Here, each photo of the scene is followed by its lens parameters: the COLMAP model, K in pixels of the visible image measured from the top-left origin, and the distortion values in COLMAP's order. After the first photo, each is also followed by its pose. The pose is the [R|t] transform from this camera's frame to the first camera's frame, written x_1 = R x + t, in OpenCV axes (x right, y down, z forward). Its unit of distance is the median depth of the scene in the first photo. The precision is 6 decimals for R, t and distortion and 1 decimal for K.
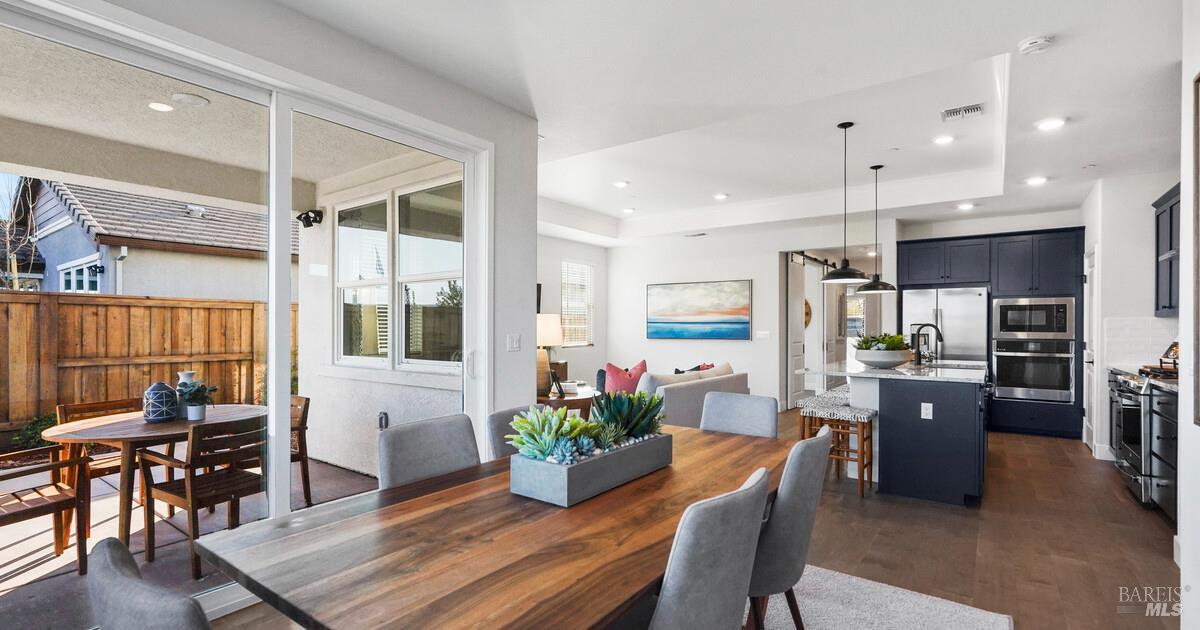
lens RADIAL K [[532.4, 0, 596.5], [0, 532.4, 317.3], [0, 0, 1]] dist [-0.000437, 0.001441]
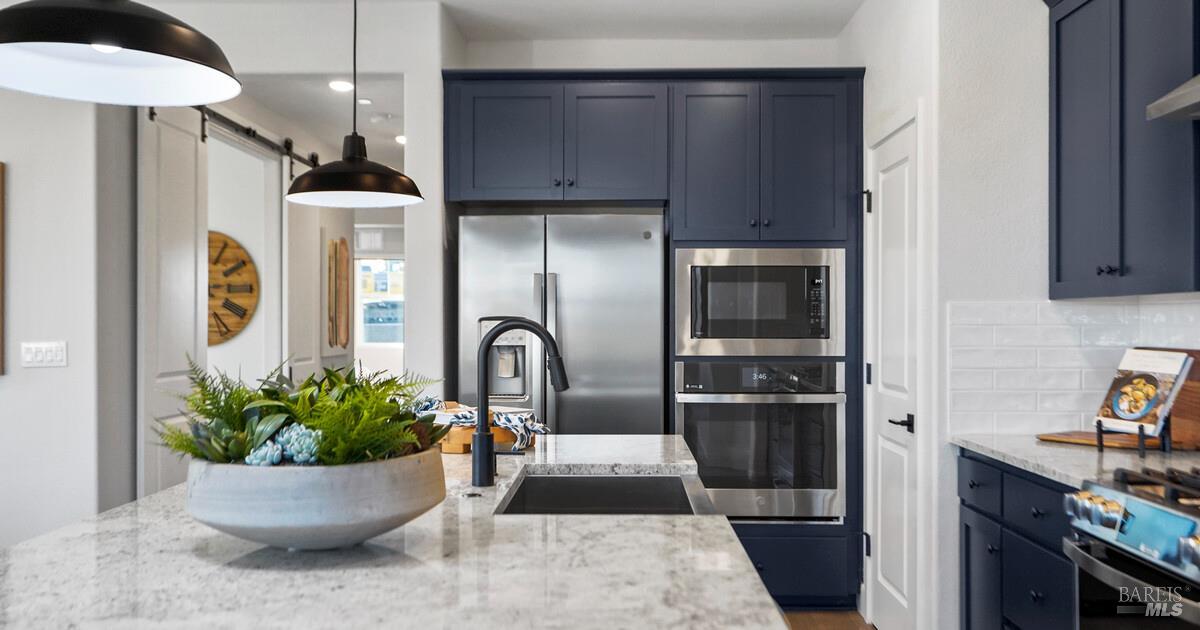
lens RADIAL K [[1039.9, 0, 599.7], [0, 1039.9, 313.3], [0, 0, 1]] dist [0.002690, 0.000137]
pose [[0.811754, -0.001246, 0.583998, 0.296754], [-0.005533, 0.999936, 0.009825, 0.003167], [-0.583973, -0.011207, 0.811696, 0.466489]]
